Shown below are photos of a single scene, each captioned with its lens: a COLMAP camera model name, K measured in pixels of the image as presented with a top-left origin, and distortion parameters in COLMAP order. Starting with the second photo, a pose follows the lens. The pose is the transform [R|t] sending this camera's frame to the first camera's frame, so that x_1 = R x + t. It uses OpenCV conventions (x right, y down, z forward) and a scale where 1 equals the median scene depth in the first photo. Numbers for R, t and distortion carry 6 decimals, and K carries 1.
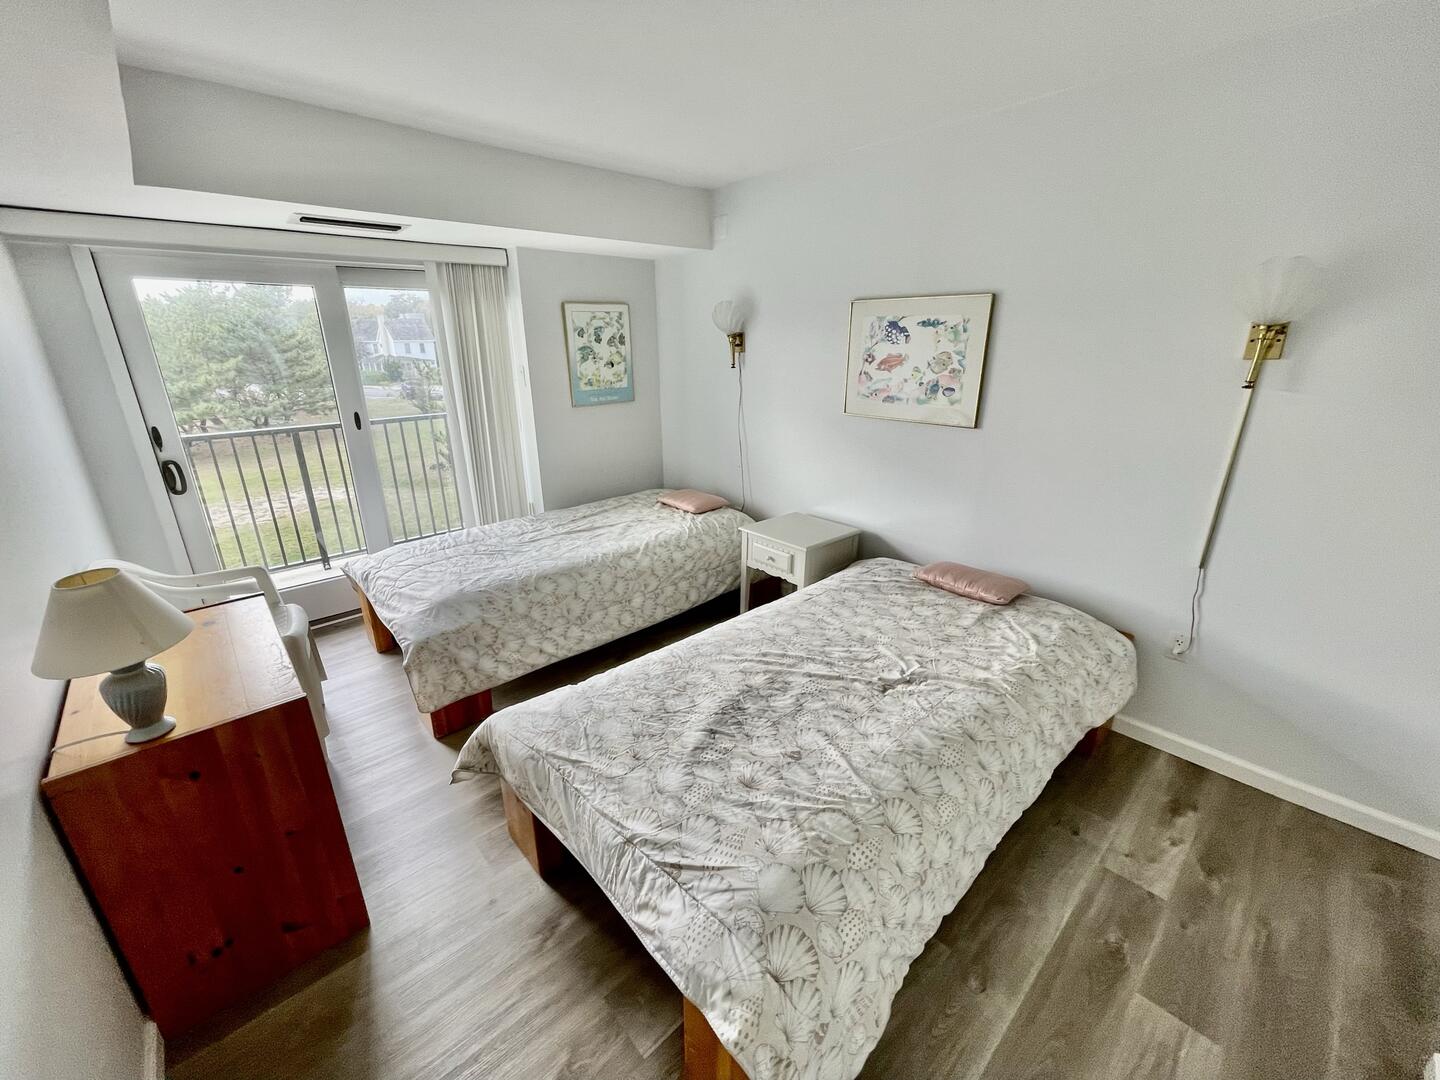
lens RADIAL K [[581.1, 0, 717.3], [0, 581.1, 541.0], [0, 0, 1]] dist [-0.001680, -0.000030]
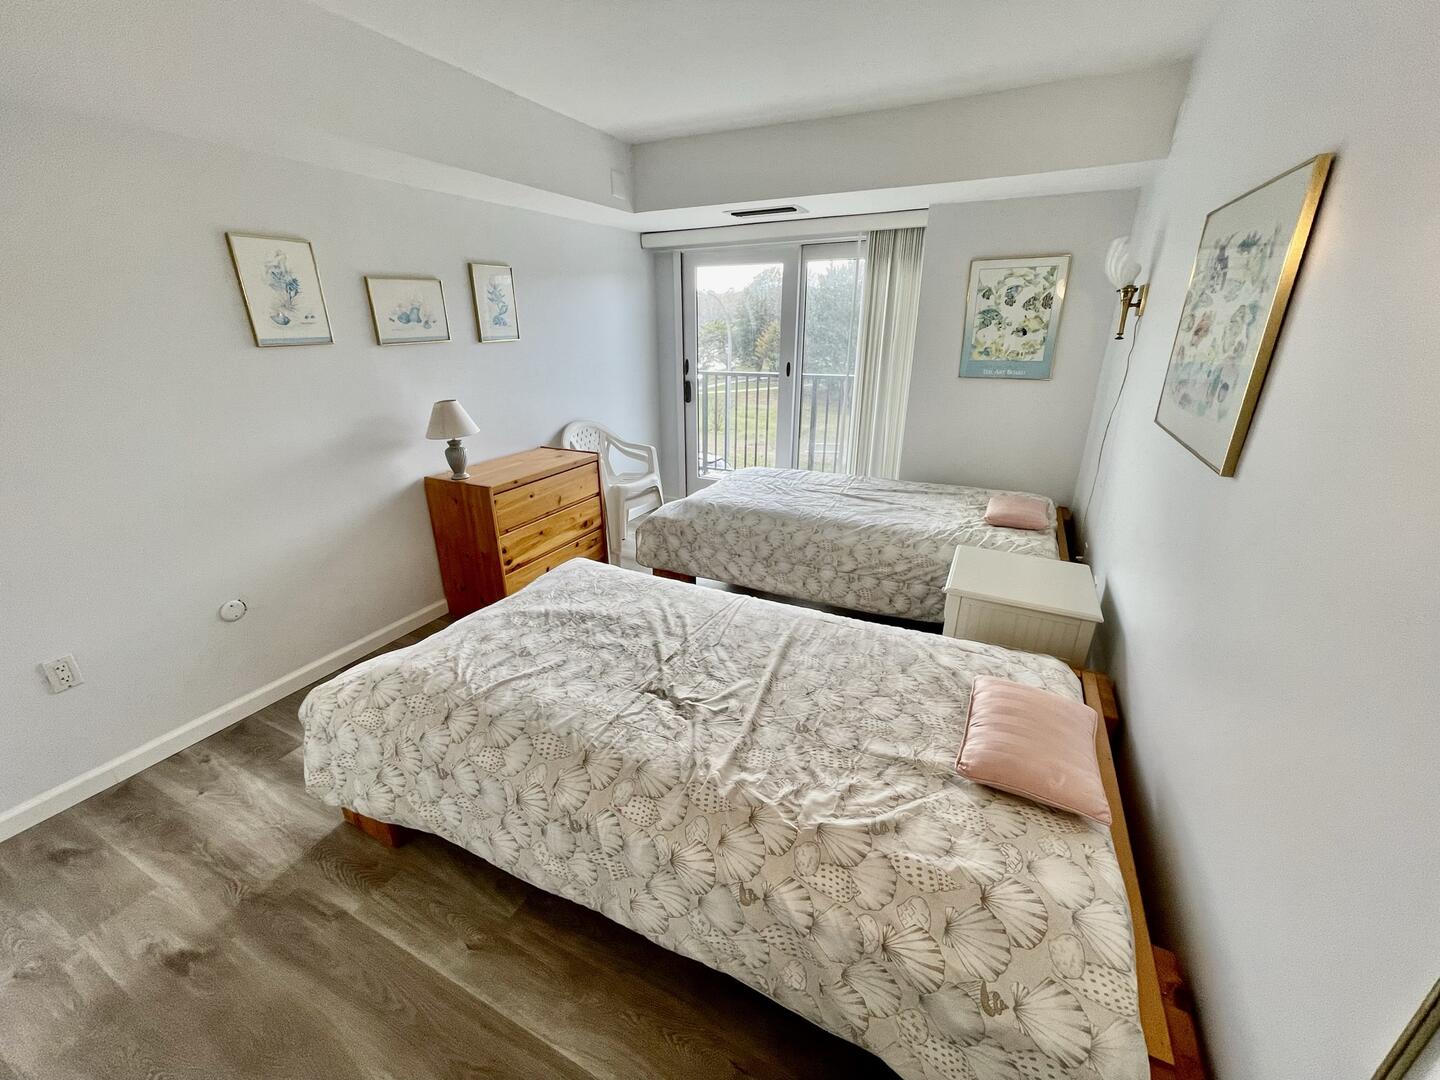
lens RADIAL K [[581.1, 0, 717.6], [0, 581.1, 540.7], [0, 0, 1]] dist [-0.001680, -0.000030]
pose [[0.368756, 0.336167, -0.866609, 0.586302], [-0.303874, 0.924684, 0.229391, -0.108380], [0.878453, 0.178751, 0.443136, 0.380699]]
